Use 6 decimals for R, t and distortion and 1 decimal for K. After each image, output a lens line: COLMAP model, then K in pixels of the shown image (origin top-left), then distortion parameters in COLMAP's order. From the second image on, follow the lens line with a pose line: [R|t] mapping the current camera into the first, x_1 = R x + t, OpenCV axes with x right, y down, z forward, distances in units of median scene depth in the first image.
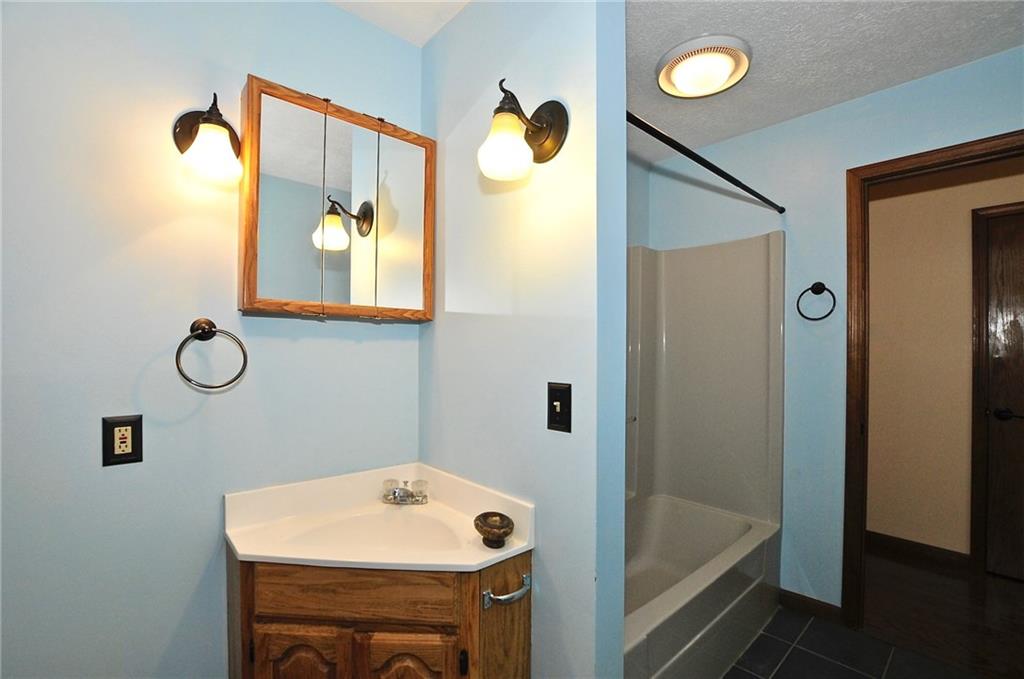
lens RADIAL K [[450.0, 0, 513.1], [0, 450.0, 345.9], [0, 0, 1]] dist [-0.033792, 0.004791]
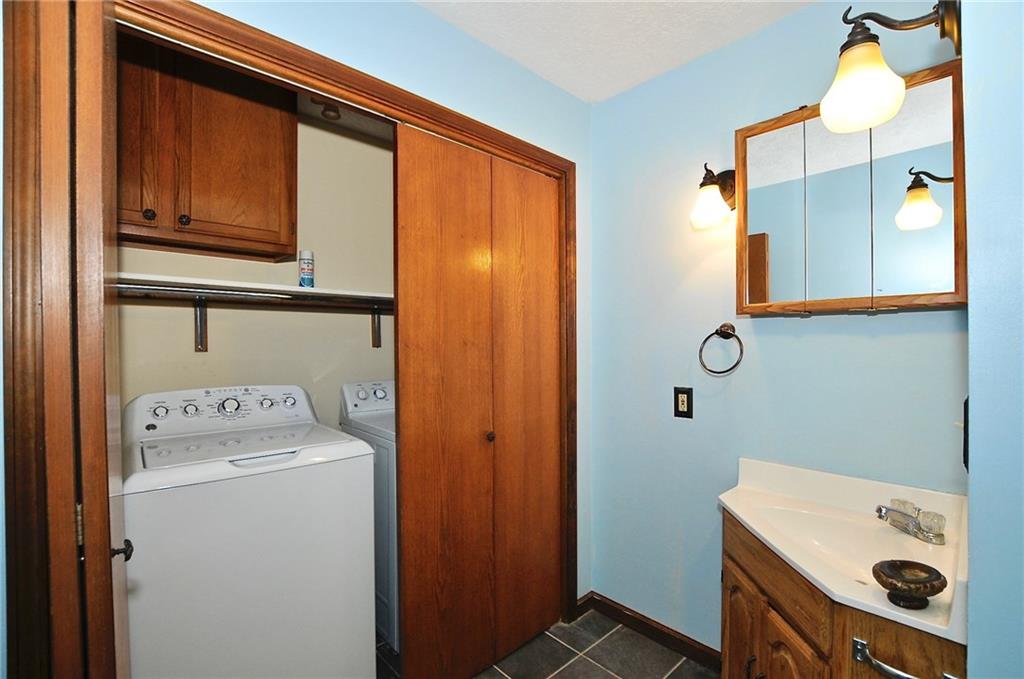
lens RADIAL K [[450.0, 0, 513.2], [0, 450.0, 344.0], [0, 0, 1]] dist [-0.033792, 0.004791]
pose [[0.011716, -0.011701, -0.999863, 0.734461], [0.005874, 0.999915, -0.011633, 0.016764], [0.999914, -0.005737, 0.011783, 0.362271]]
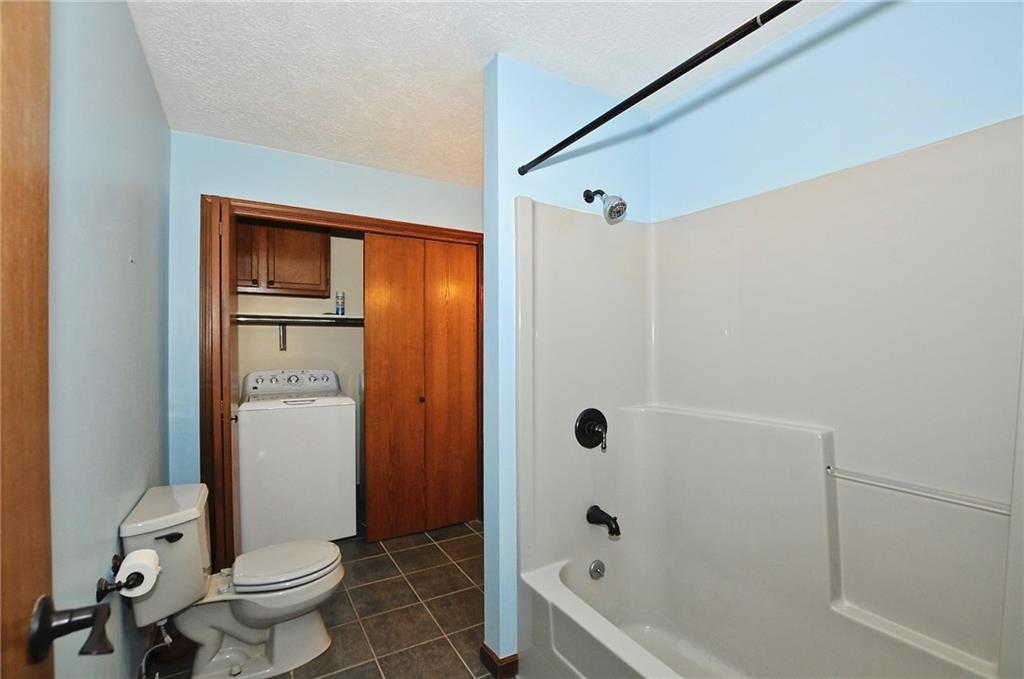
lens RADIAL K [[450.0, 0, 512.7], [0, 450.0, 343.8], [0, 0, 1]] dist [-0.033792, 0.004791]
pose [[-0.201637, -0.014912, -0.979347, 2.180901], [-0.000589, 0.999886, -0.015104, 0.018206], [0.979460, -0.002469, -0.201623, 1.820498]]
